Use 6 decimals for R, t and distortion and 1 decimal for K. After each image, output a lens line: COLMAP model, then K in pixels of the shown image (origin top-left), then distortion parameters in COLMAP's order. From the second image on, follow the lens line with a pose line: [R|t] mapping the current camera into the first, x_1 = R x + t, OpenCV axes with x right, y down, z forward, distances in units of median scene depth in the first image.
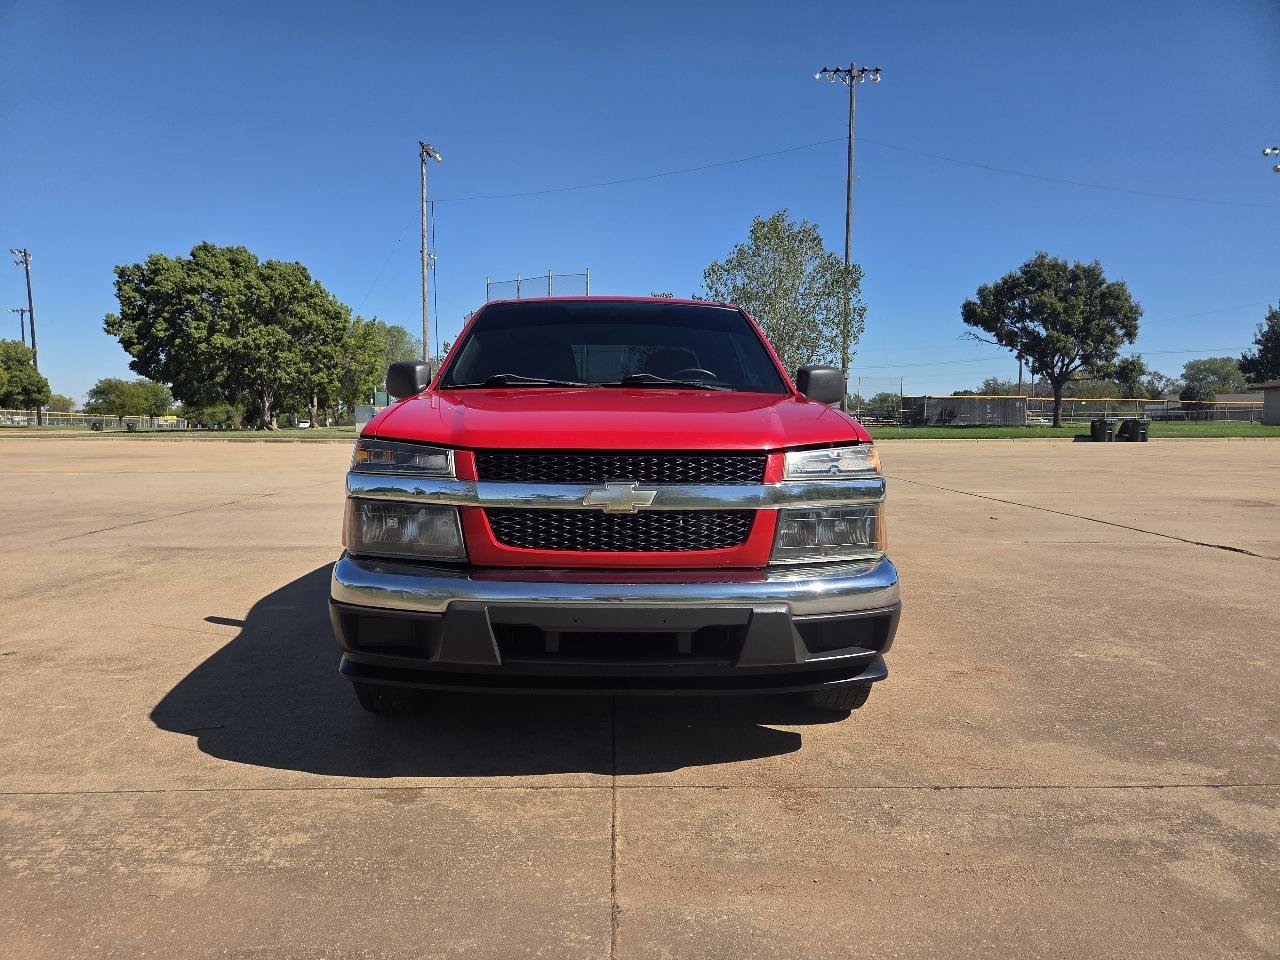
lens RADIAL K [[857.2, 0, 627.0], [0, 857.2, 502.7], [0, 0, 1]] dist [0.061981, -0.058161]
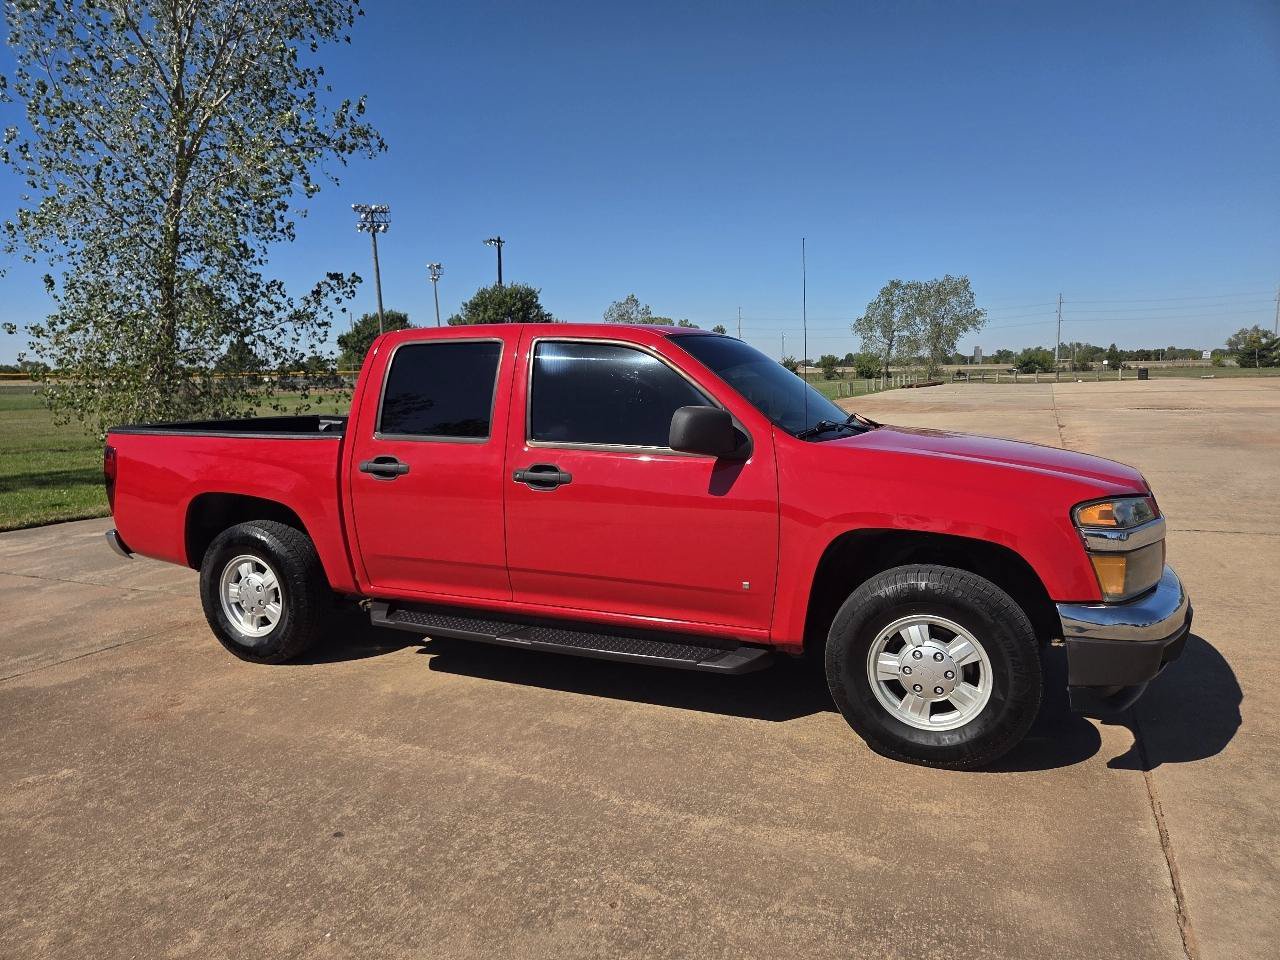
lens RADIAL K [[857.2, 0, 628.2], [0, 857.2, 501.1], [0, 0, 1]] dist [0.061981, -0.058161]
pose [[-0.441061, 0.135103, -0.887250, 0.723072], [-0.062463, 0.981586, 0.180519, -0.194864], [0.895301, 0.135040, -0.424501, 1.316797]]
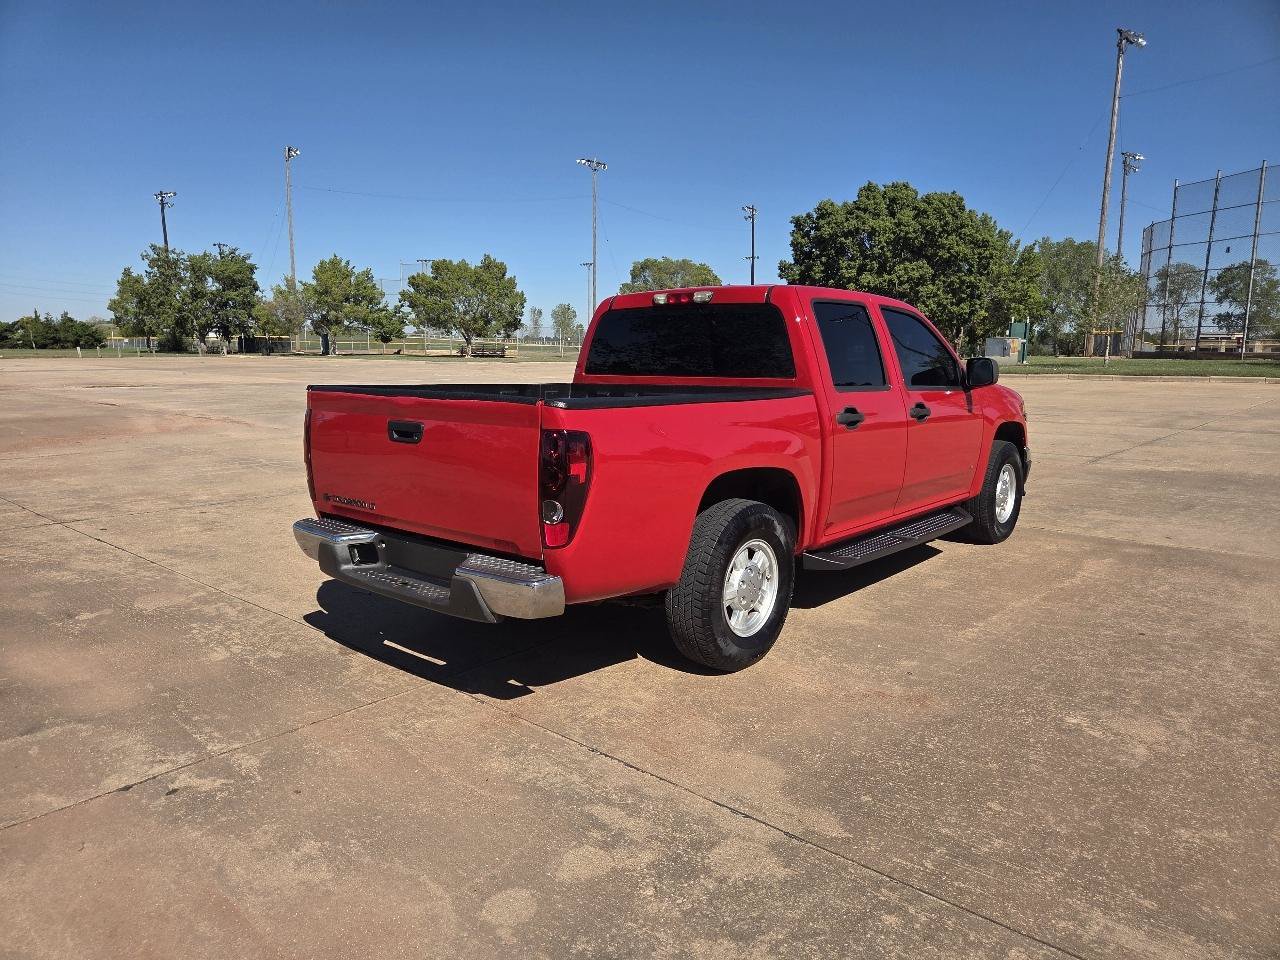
lens RADIAL K [[857.2, 0, 632.4], [0, 857.2, 499.9], [0, 0, 1]] dist [0.061981, -0.058161]
pose [[0.733390, 0.118701, -0.669365, 0.541655], [-0.064778, 0.992360, 0.105005, -0.069029], [0.676715, -0.033650, 0.735476, 0.076382]]
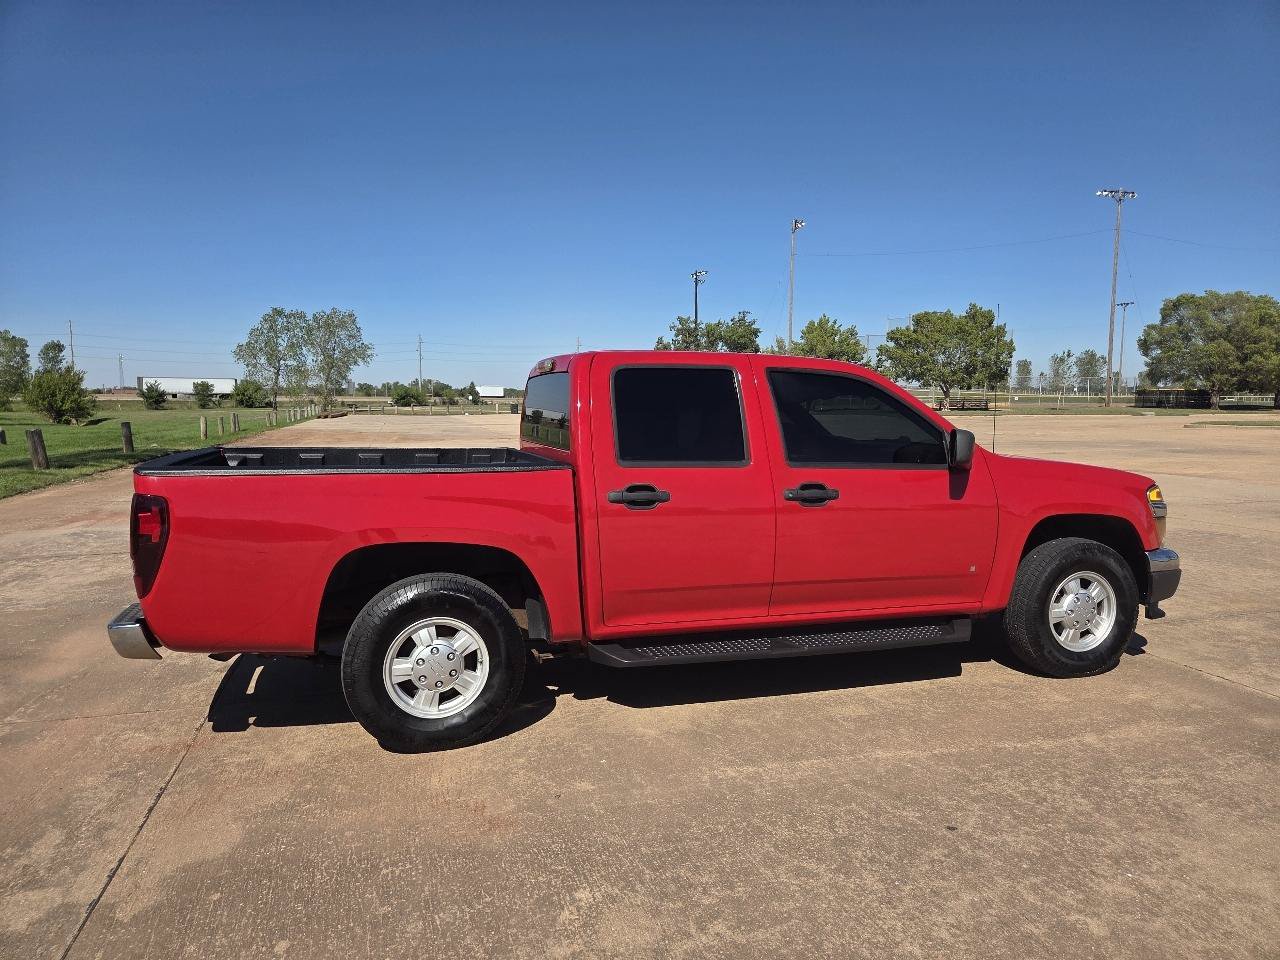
lens RADIAL K [[857.2, 0, 639.4], [0, 857.2, 493.9], [0, 0, 1]] dist [0.061981, -0.058161]
pose [[0.254463, 0.102070, -0.961681, 0.826658], [-0.086760, 0.992814, 0.082418, -0.135074], [0.963183, 0.062463, 0.261490, 0.618013]]
